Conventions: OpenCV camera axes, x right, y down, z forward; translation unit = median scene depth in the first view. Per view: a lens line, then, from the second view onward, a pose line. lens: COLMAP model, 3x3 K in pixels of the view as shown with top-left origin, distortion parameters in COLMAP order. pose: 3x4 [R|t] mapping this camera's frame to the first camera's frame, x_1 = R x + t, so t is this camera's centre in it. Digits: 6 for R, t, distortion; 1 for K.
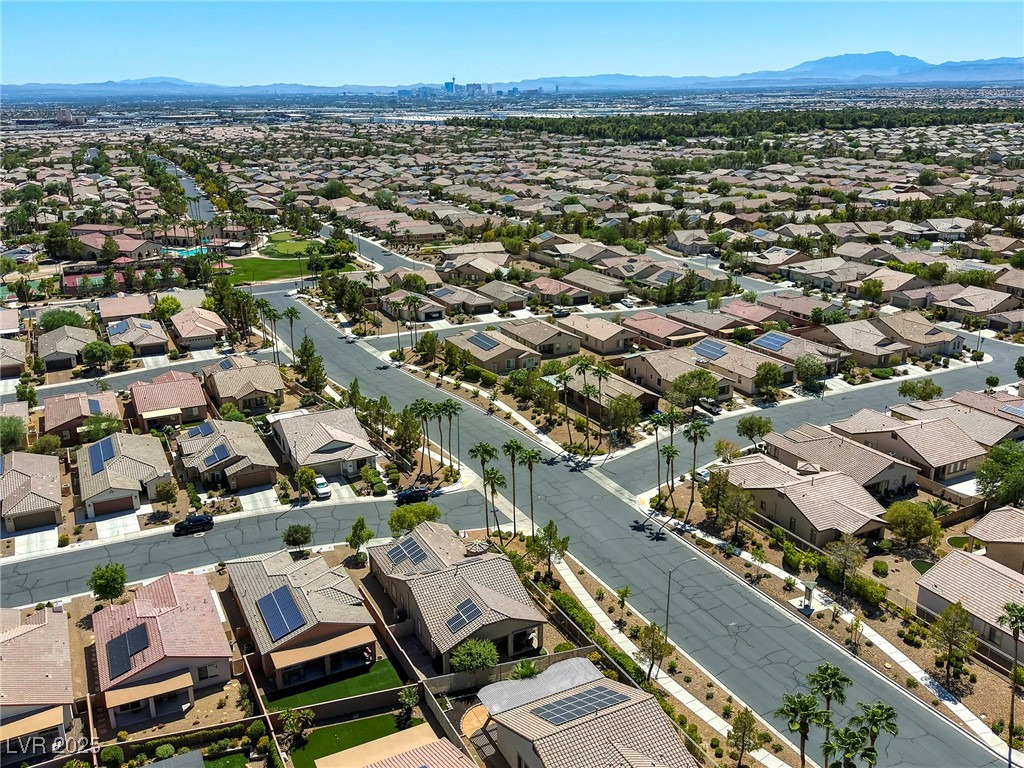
lens RADIAL K [[881.7, 0, 512.0], [0, 881.7, 384.0], [0, 0, 1]] dist [0.116203, -0.204422]
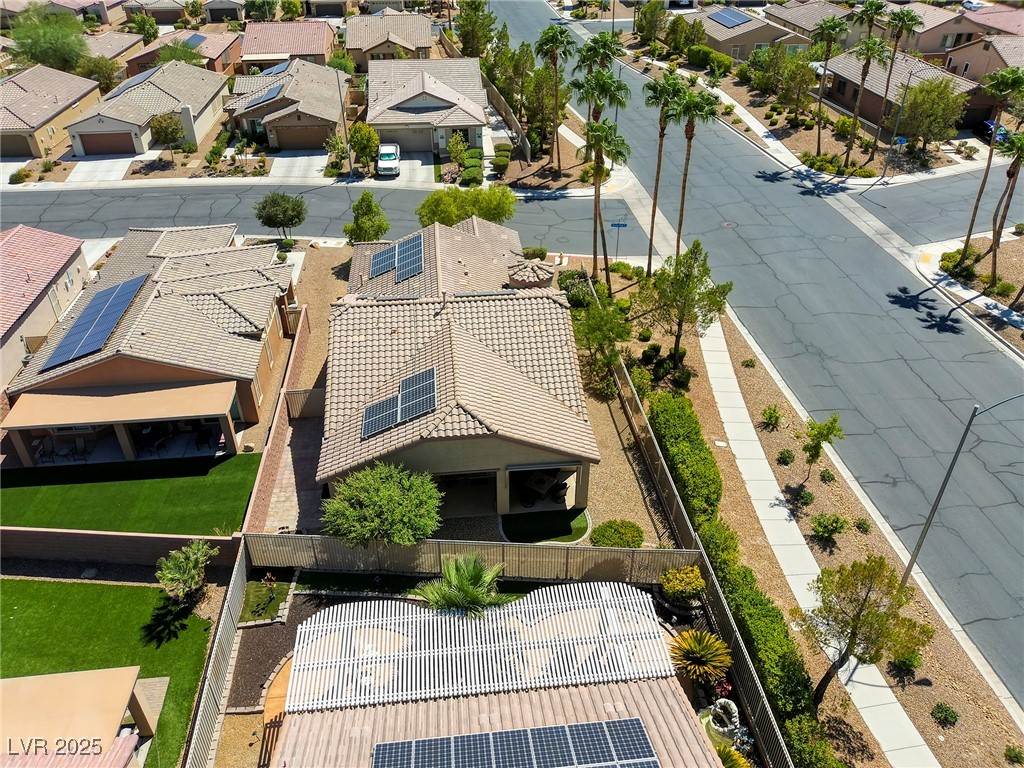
lens RADIAL K [[767.5, 0, 512.0], [0, 767.5, 384.0], [0, 0, 1]] dist [0.097380, -0.157839]
pose [[0.932499, 0.202111, -0.299326, 0.072878], [-0.112404, 0.950009, 0.291287, 0.097658], [0.343235, -0.237979, 0.908601, 0.484651]]
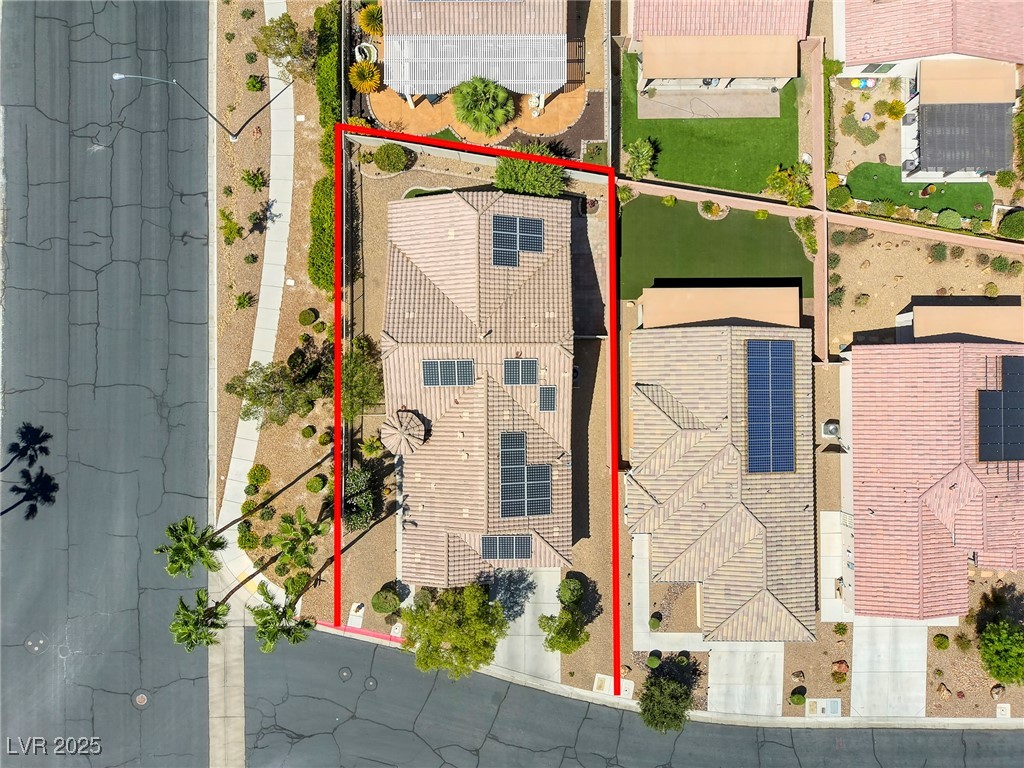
lens RADIAL K [[767.5, 0, 512.0], [0, 767.5, 384.0], [0, 0, 1]] dist [0.097380, -0.157839]
pose [[-0.892517, -0.450824, 0.013064, -0.073811], [0.144675, -0.258744, 0.955050, -0.196713], [-0.427179, 0.854289, 0.296157, 0.656774]]
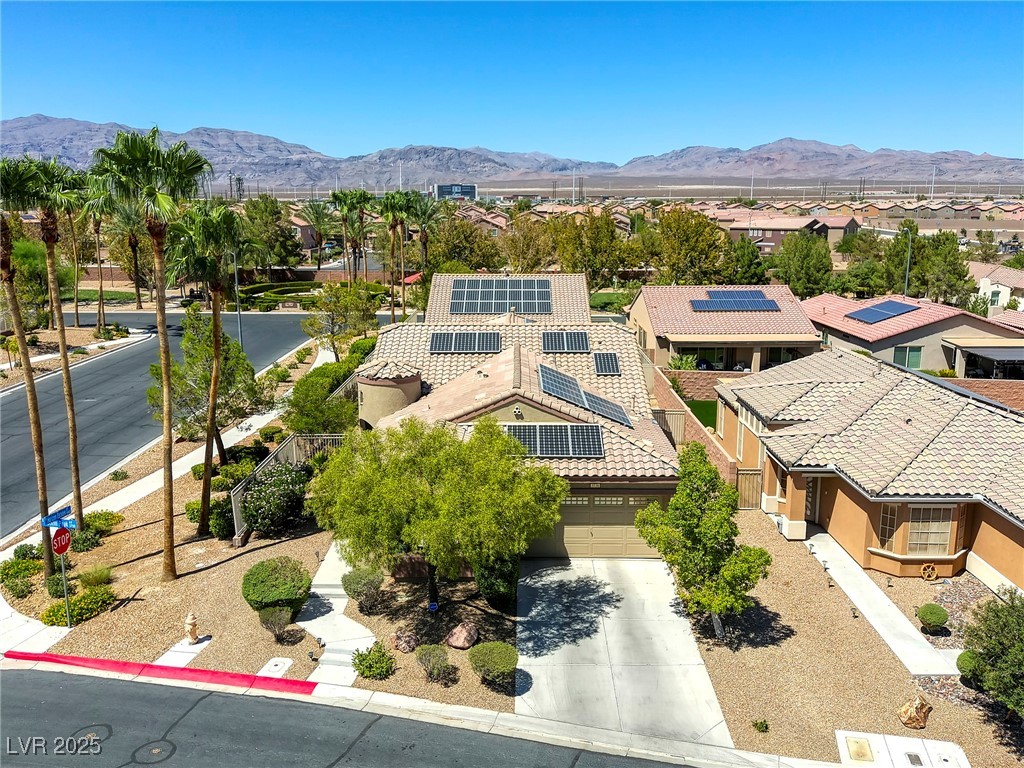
lens RADIAL K [[881.7, 0, 512.0], [0, 881.7, 384.0], [0, 0, 1]] dist [0.116203, -0.204422]
pose [[-0.887944, -0.084179, 0.452182, -0.194665], [0.148955, 0.877499, 0.455859, 0.029344], [-0.435163, 0.472132, -0.766631, 1.012585]]
